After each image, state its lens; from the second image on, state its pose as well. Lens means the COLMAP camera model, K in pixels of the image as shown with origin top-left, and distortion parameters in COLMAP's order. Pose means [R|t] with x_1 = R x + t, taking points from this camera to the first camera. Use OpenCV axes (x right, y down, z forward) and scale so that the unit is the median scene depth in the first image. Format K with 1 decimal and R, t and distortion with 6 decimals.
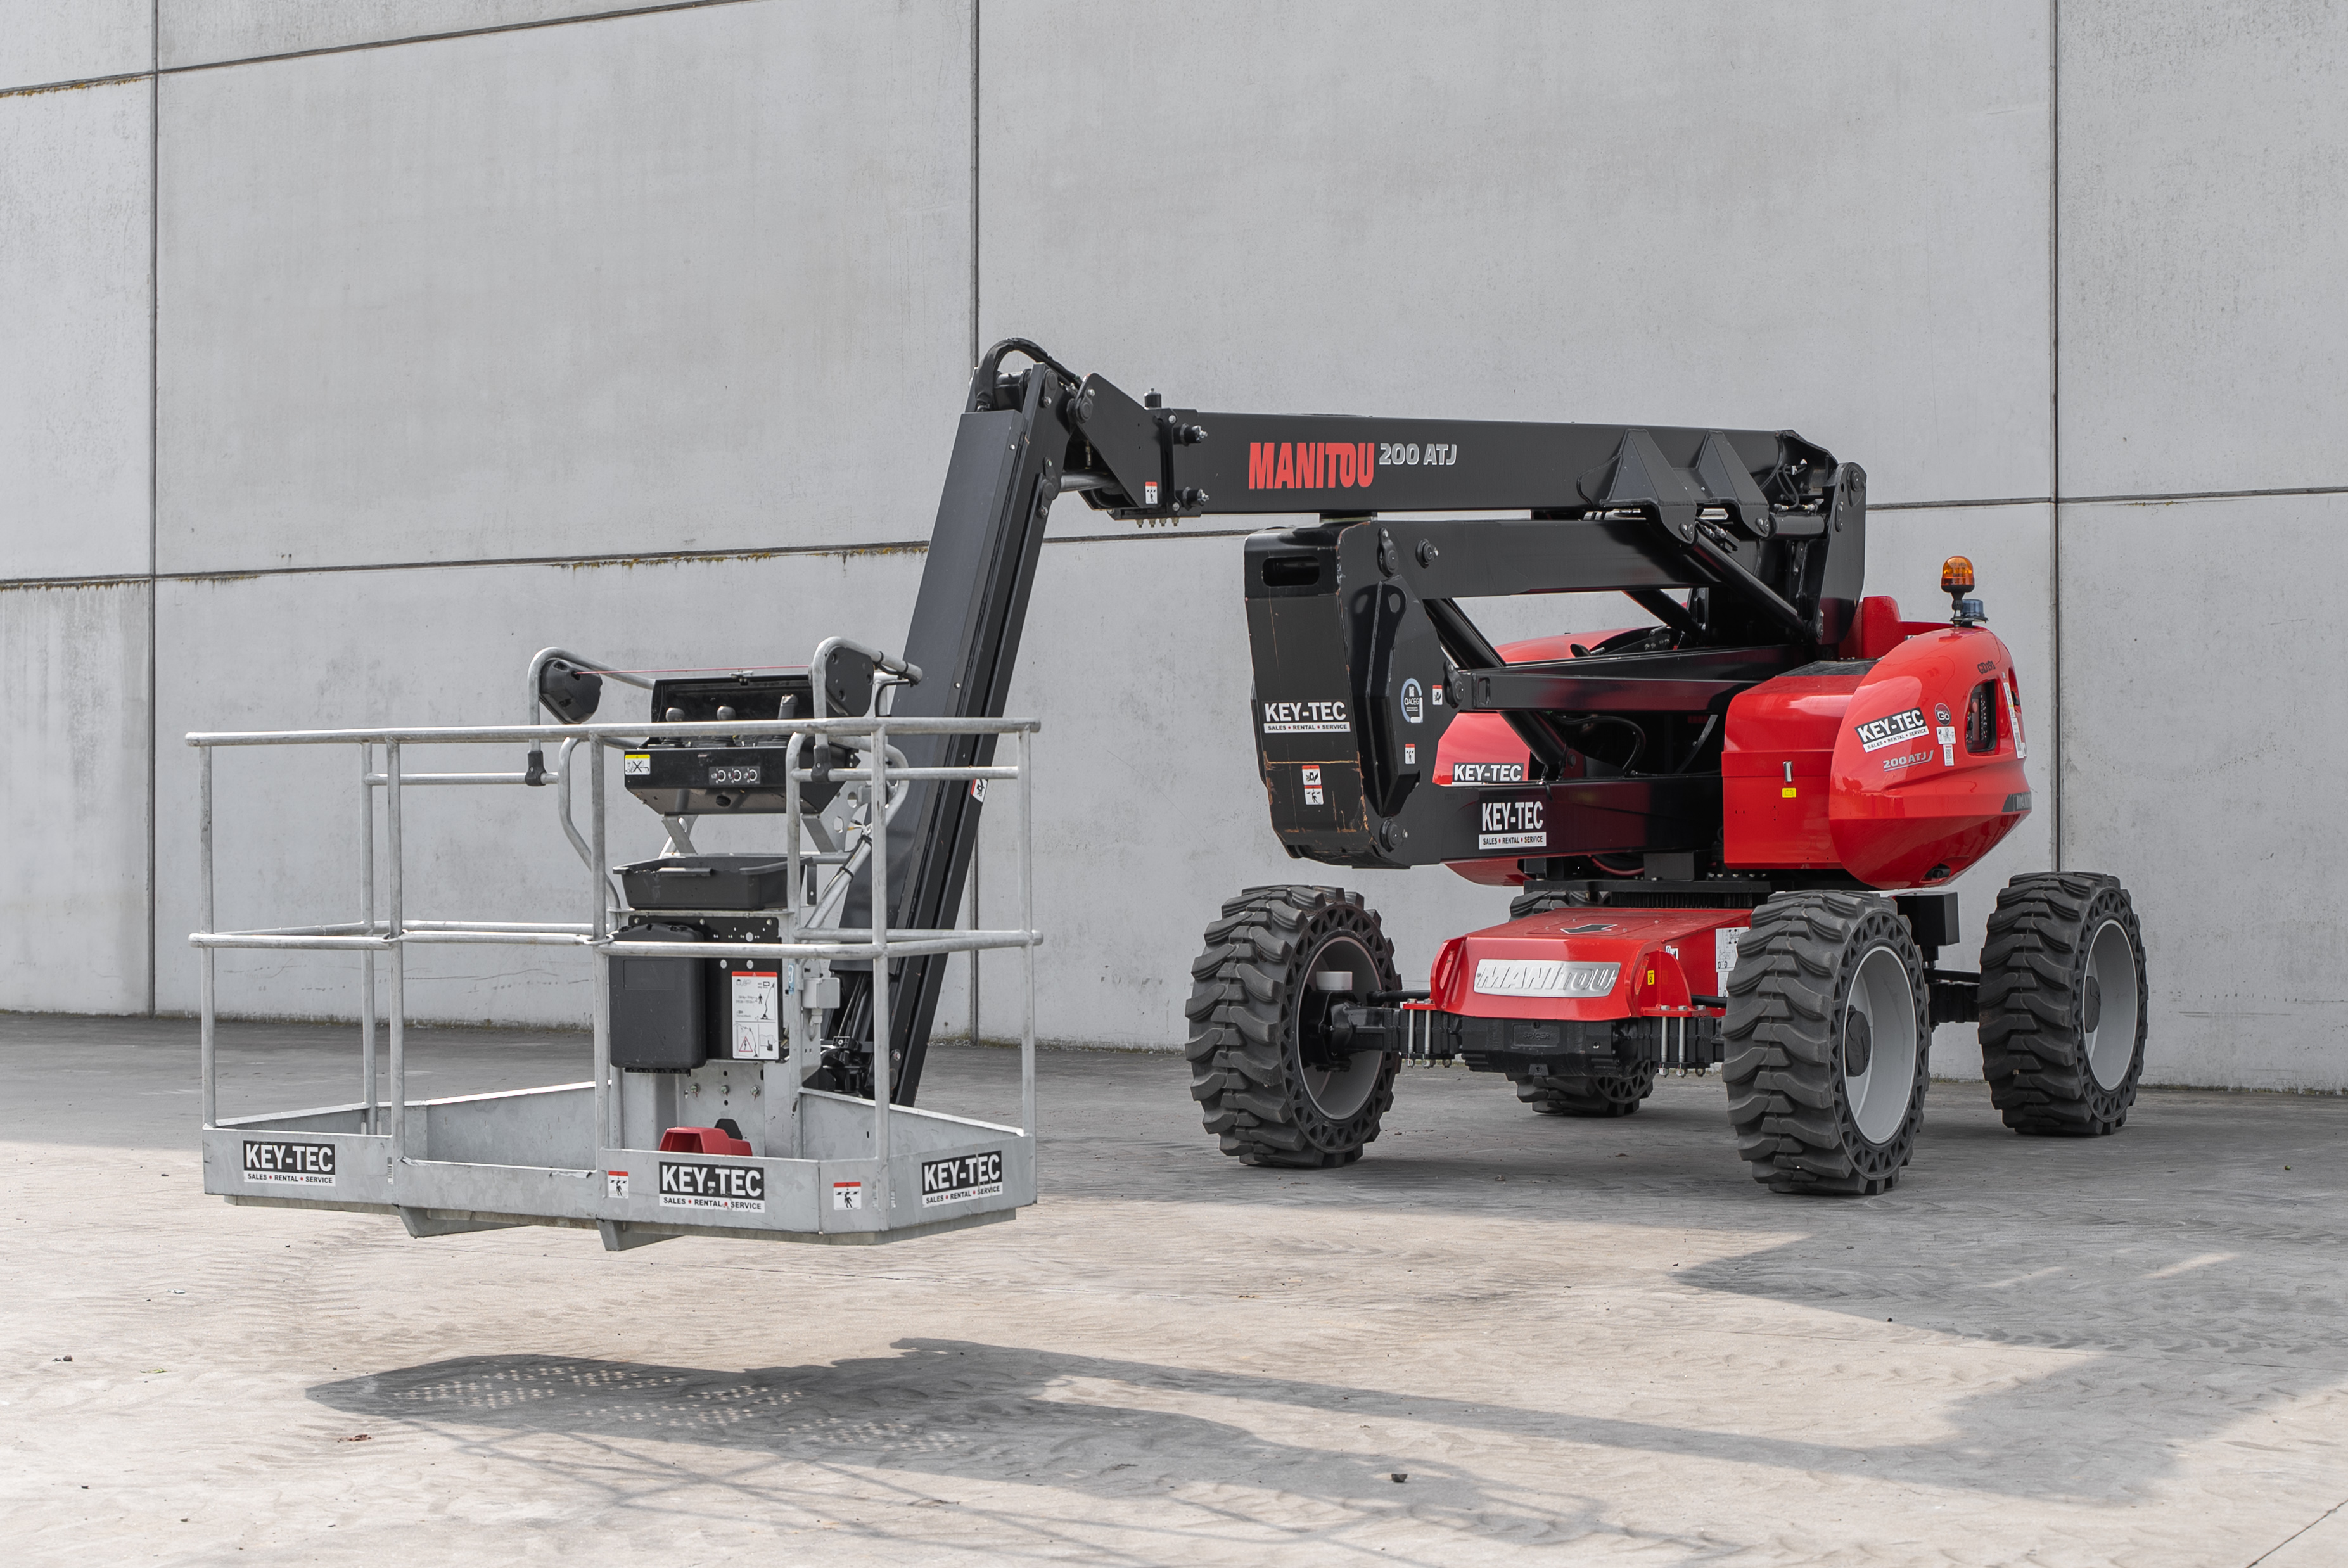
lens RADIAL K [[4097.2, 0, 1210.5], [0, 4097.2, 786.7], [0, 0, 1]] dist [0.007077, -0.061854]
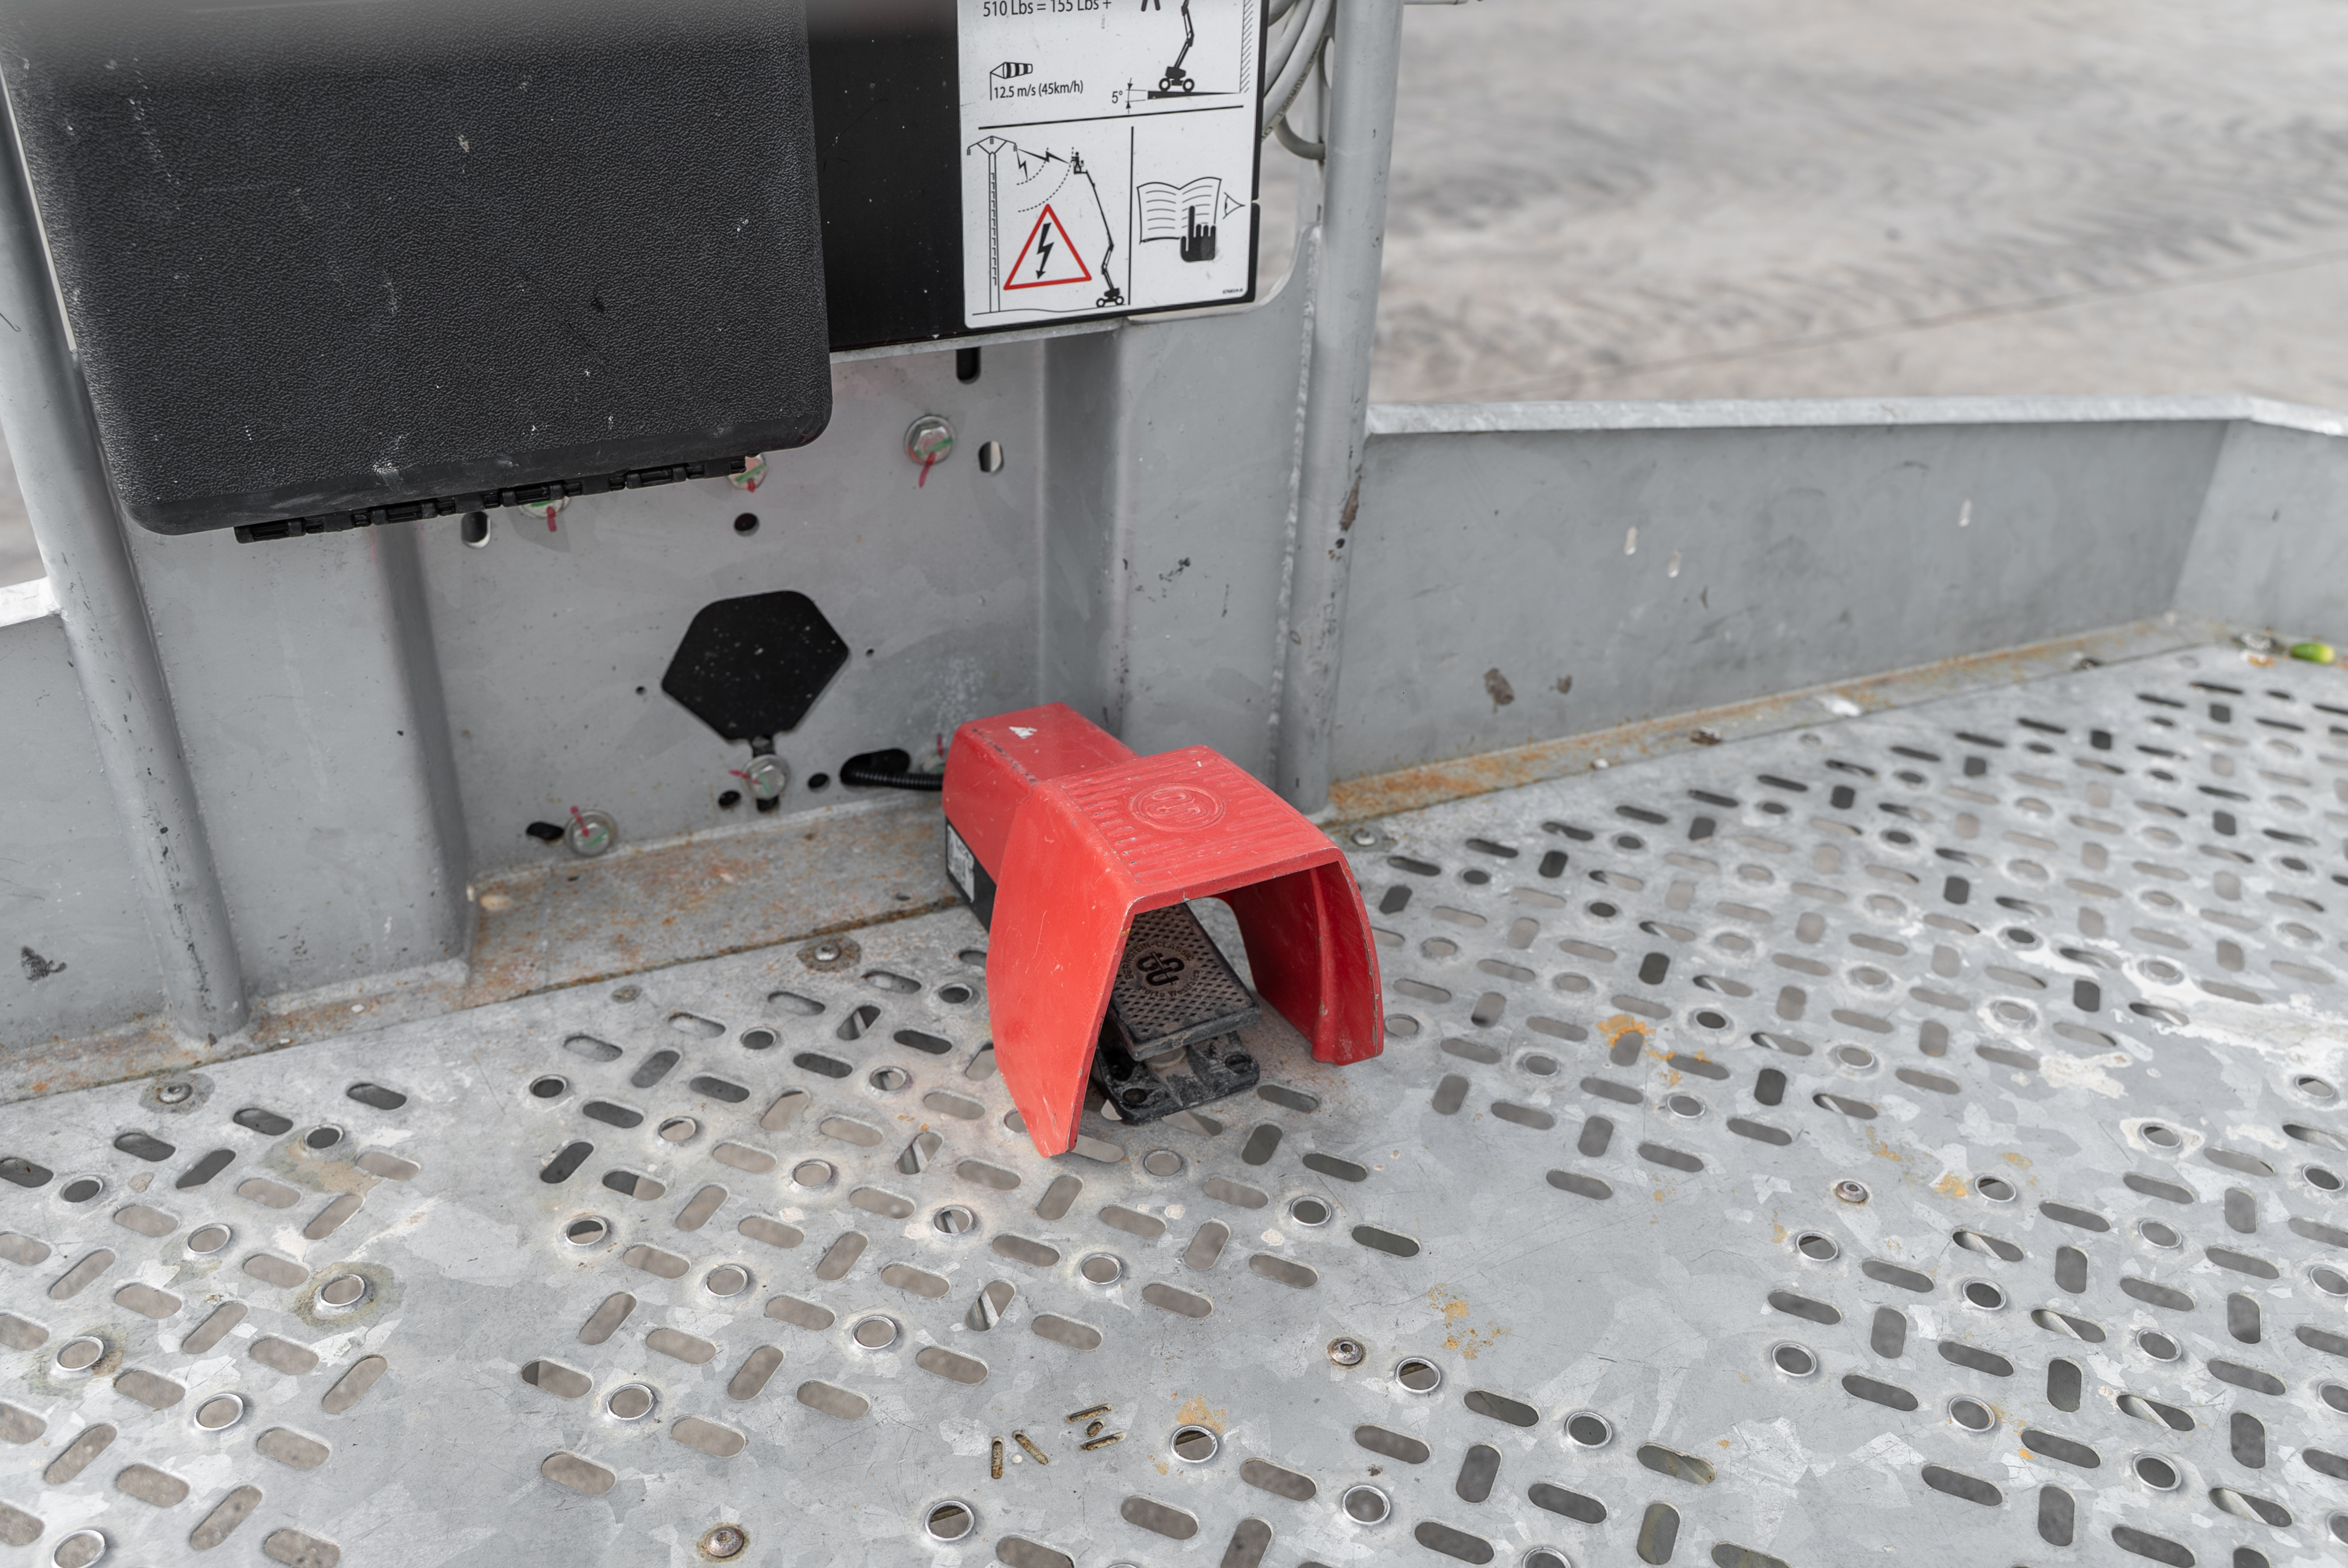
lens RADIAL K [[2102.8, 0, 1174.0], [0, 2102.8, 784.0], [0, 0, 1]] dist [0.003667, 0.001936]
pose [[0.559960, -0.412794, 0.718363, -0.182546], [-0.035907, 0.854139, 0.518804, 0.032959], [-0.827741, -0.316304, 0.463462, 0.912977]]
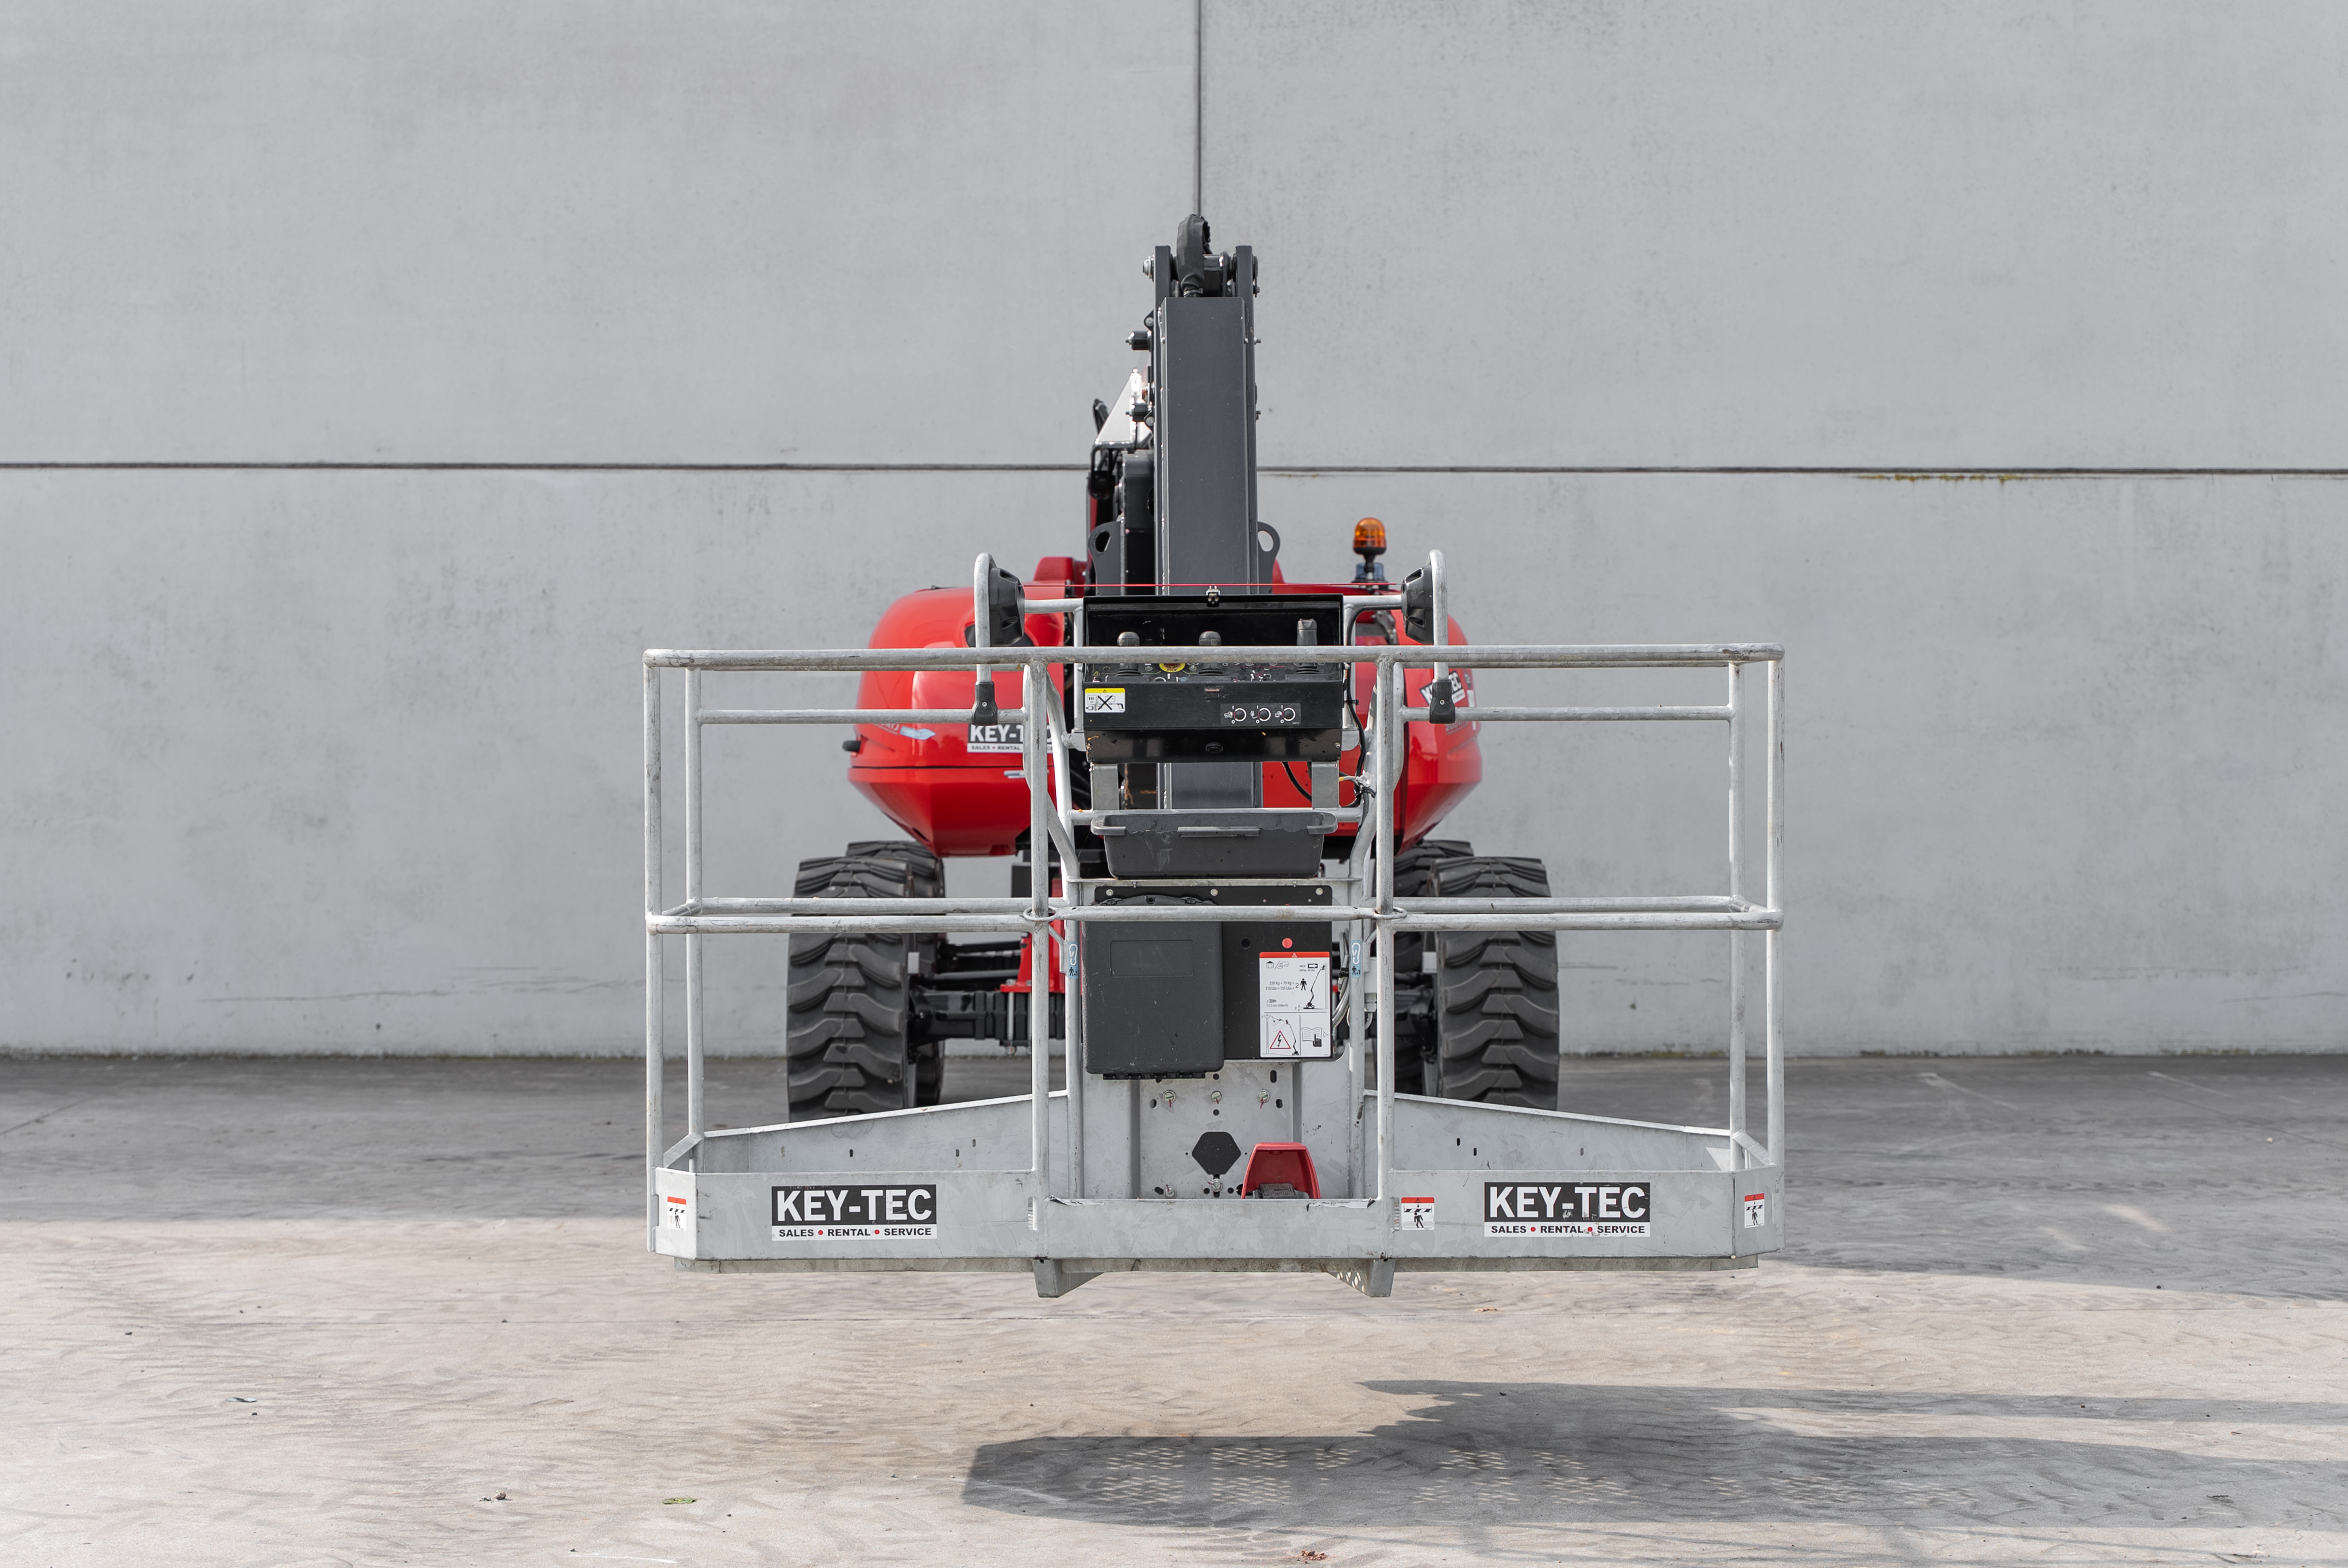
lens RADIAL K [[3992.6, 0, 1174.0], [0, 3992.6, 784.0], [0, 0, 1]] dist [-0.000729, -0.018989]
pose [[0.849603, 0.002490, 0.527417, -0.538188], [-0.003243, 0.999995, 0.000502, 0.010585], [-0.527413, -0.002137, 0.849606, 0.317081]]
